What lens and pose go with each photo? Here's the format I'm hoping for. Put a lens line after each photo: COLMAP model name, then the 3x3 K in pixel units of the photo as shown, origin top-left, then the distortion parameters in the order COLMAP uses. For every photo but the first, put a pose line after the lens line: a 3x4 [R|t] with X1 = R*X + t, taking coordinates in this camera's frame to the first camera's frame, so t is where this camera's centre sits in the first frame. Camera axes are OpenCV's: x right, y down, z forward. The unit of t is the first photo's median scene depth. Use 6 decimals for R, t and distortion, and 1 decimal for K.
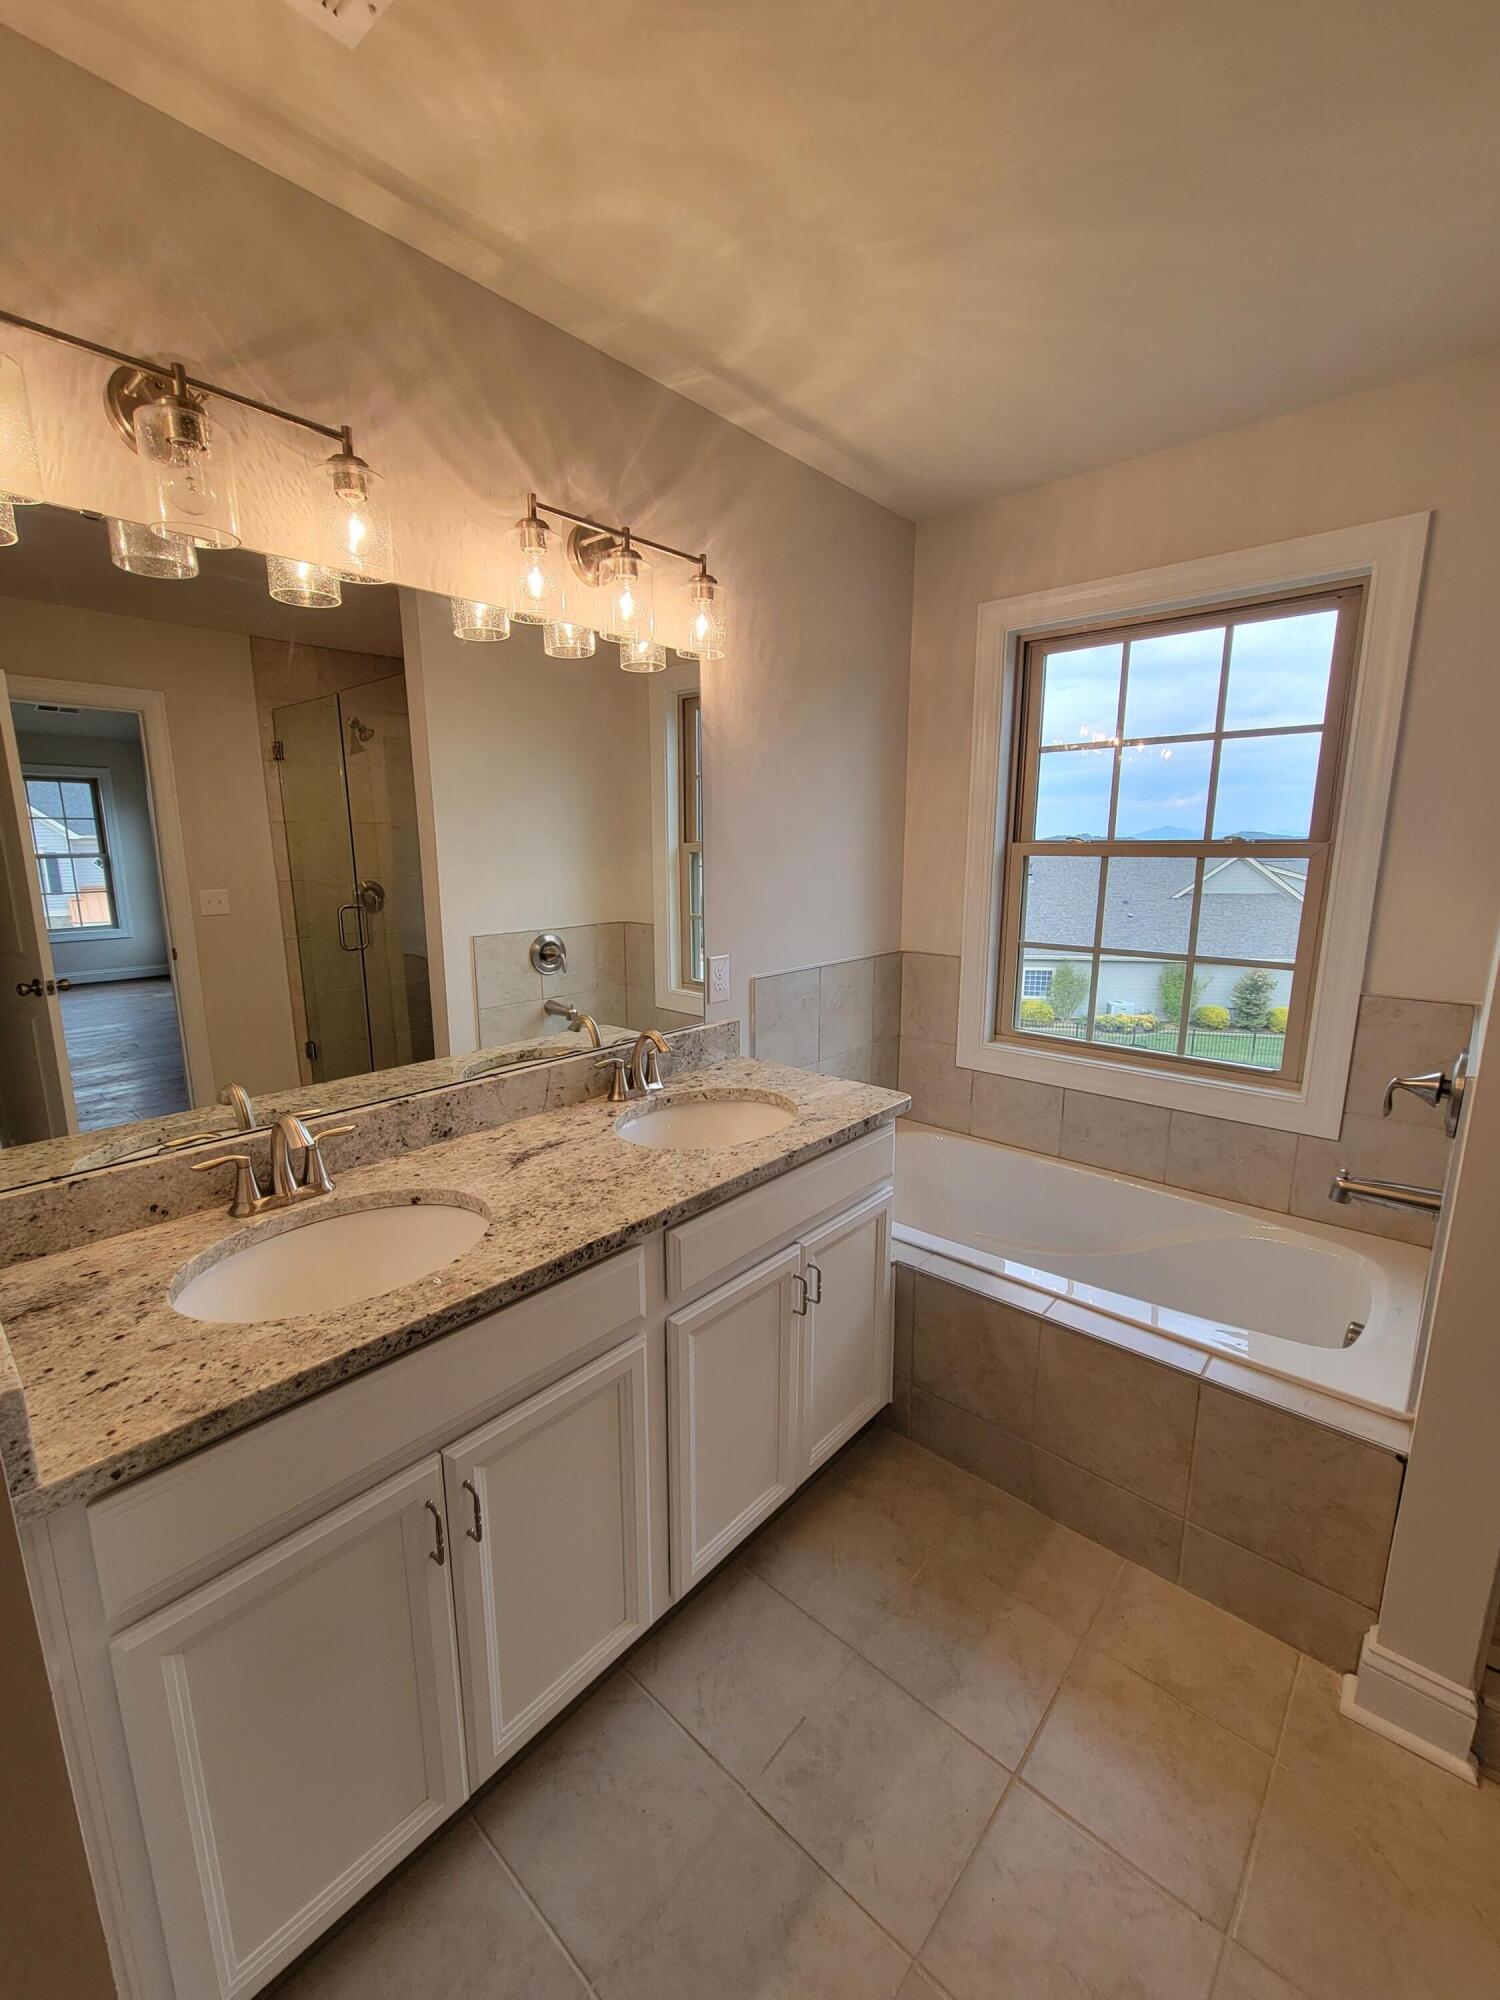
lens RADIAL K [[819.4, 0, 736.4], [0, 819.4, 999.8], [0, 0, 1]] dist [0.019666, -0.010643]
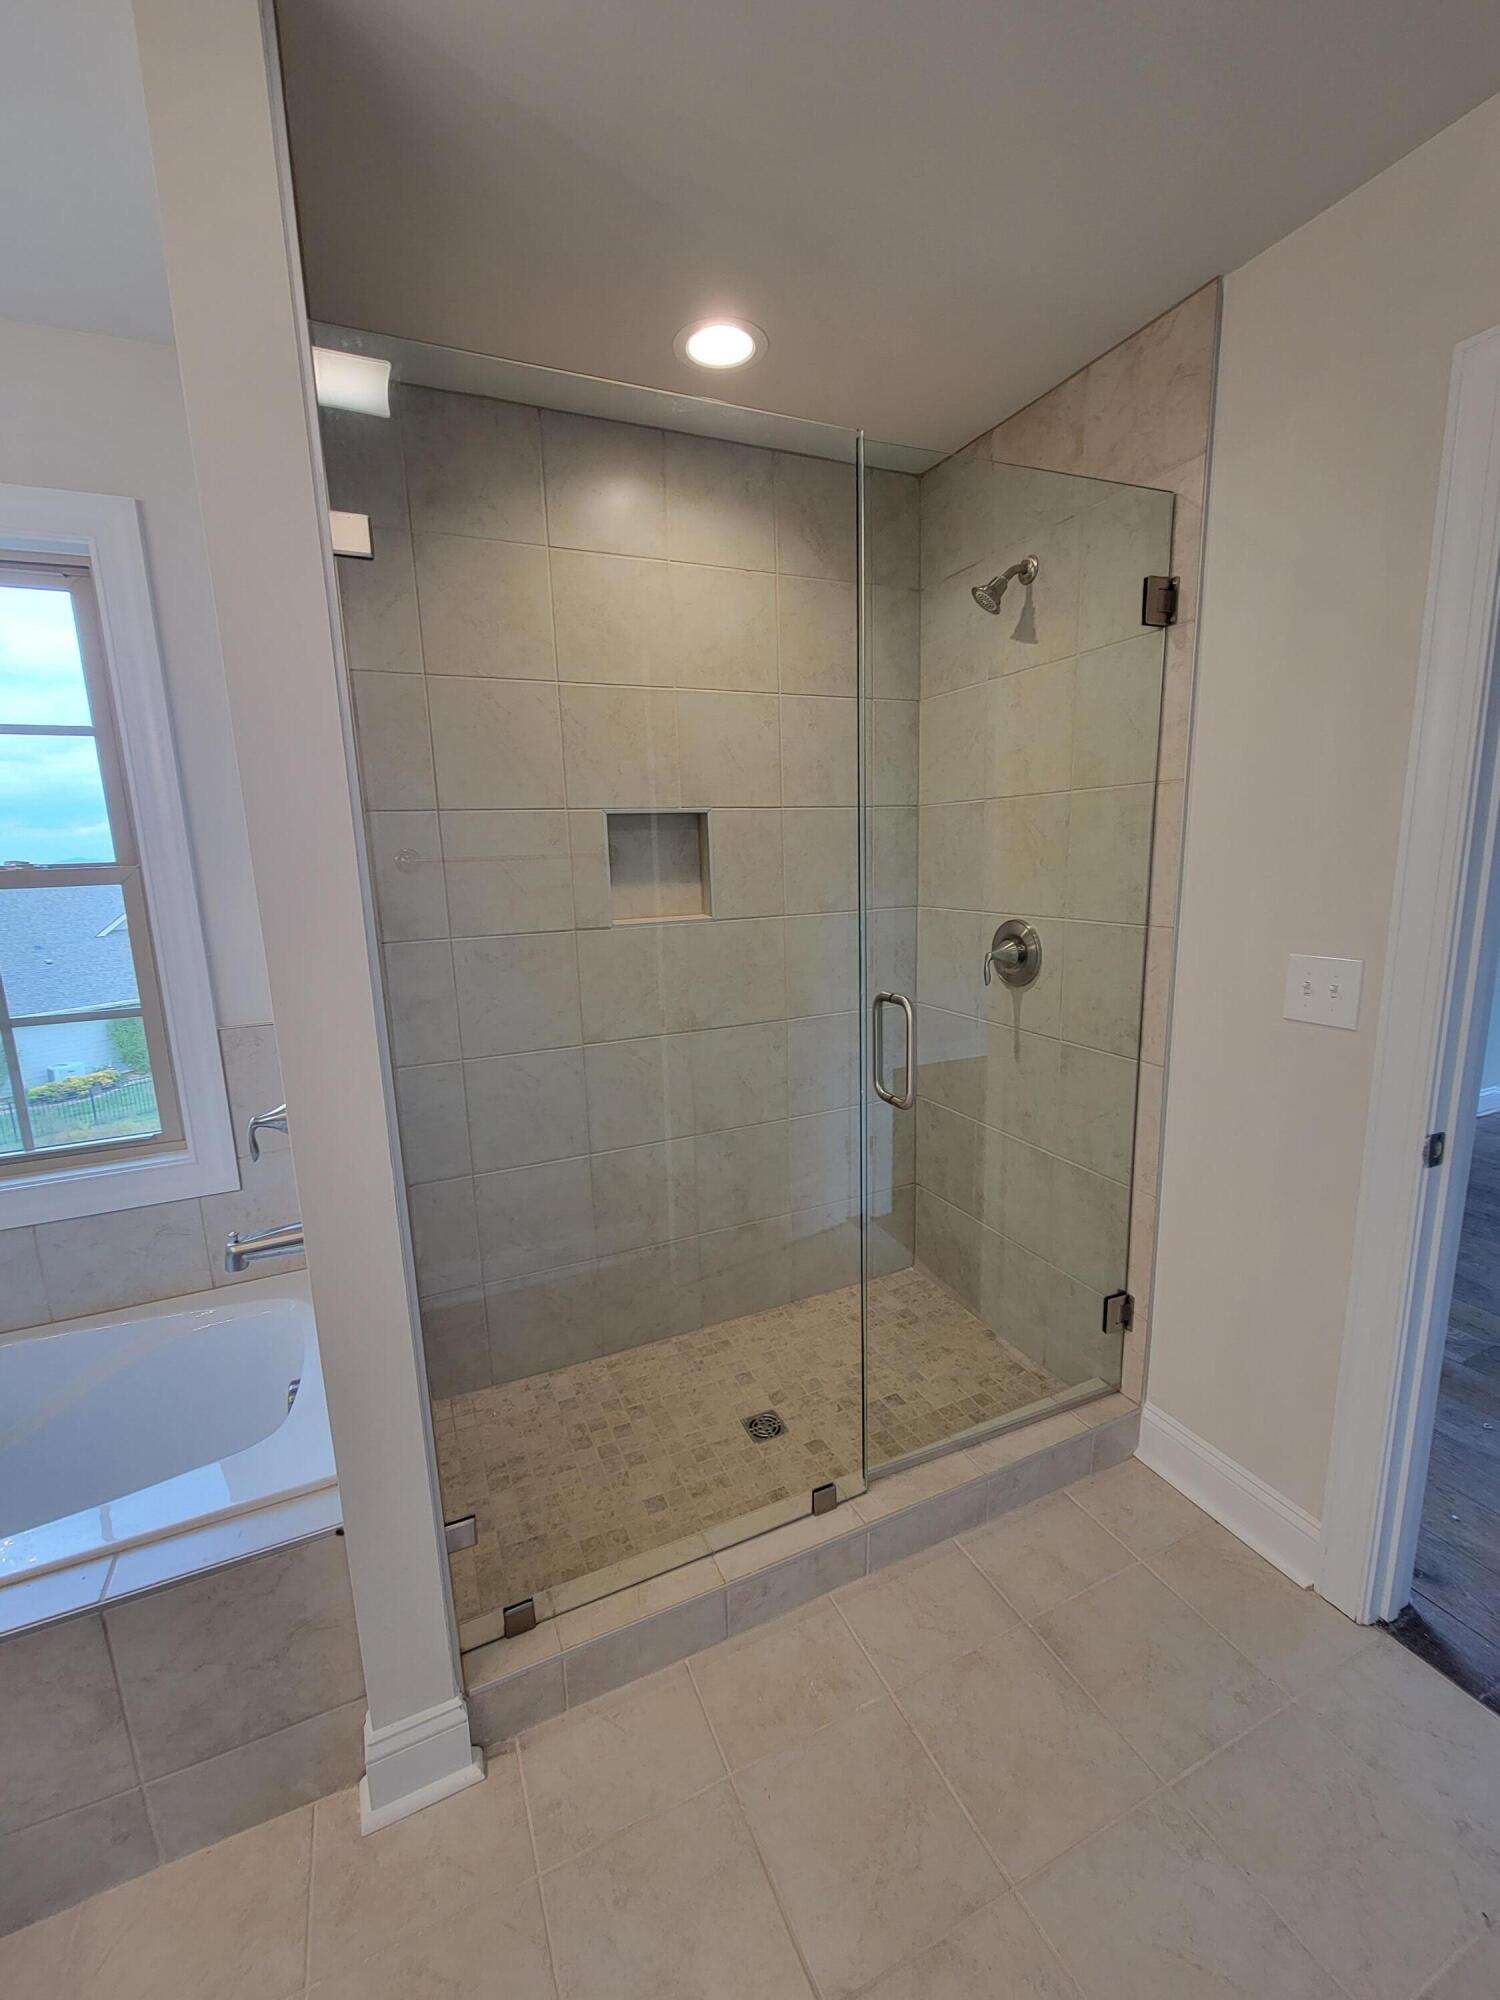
lens RADIAL K [[819.4, 0, 736.4], [0, 819.4, 999.8], [0, 0, 1]] dist [0.019666, -0.010643]
pose [[0.416057, -0.177029, 0.891940, 0.220960], [0.207355, 0.973495, 0.096492, -0.008411], [-0.885381, 0.144802, 0.441737, 0.103273]]
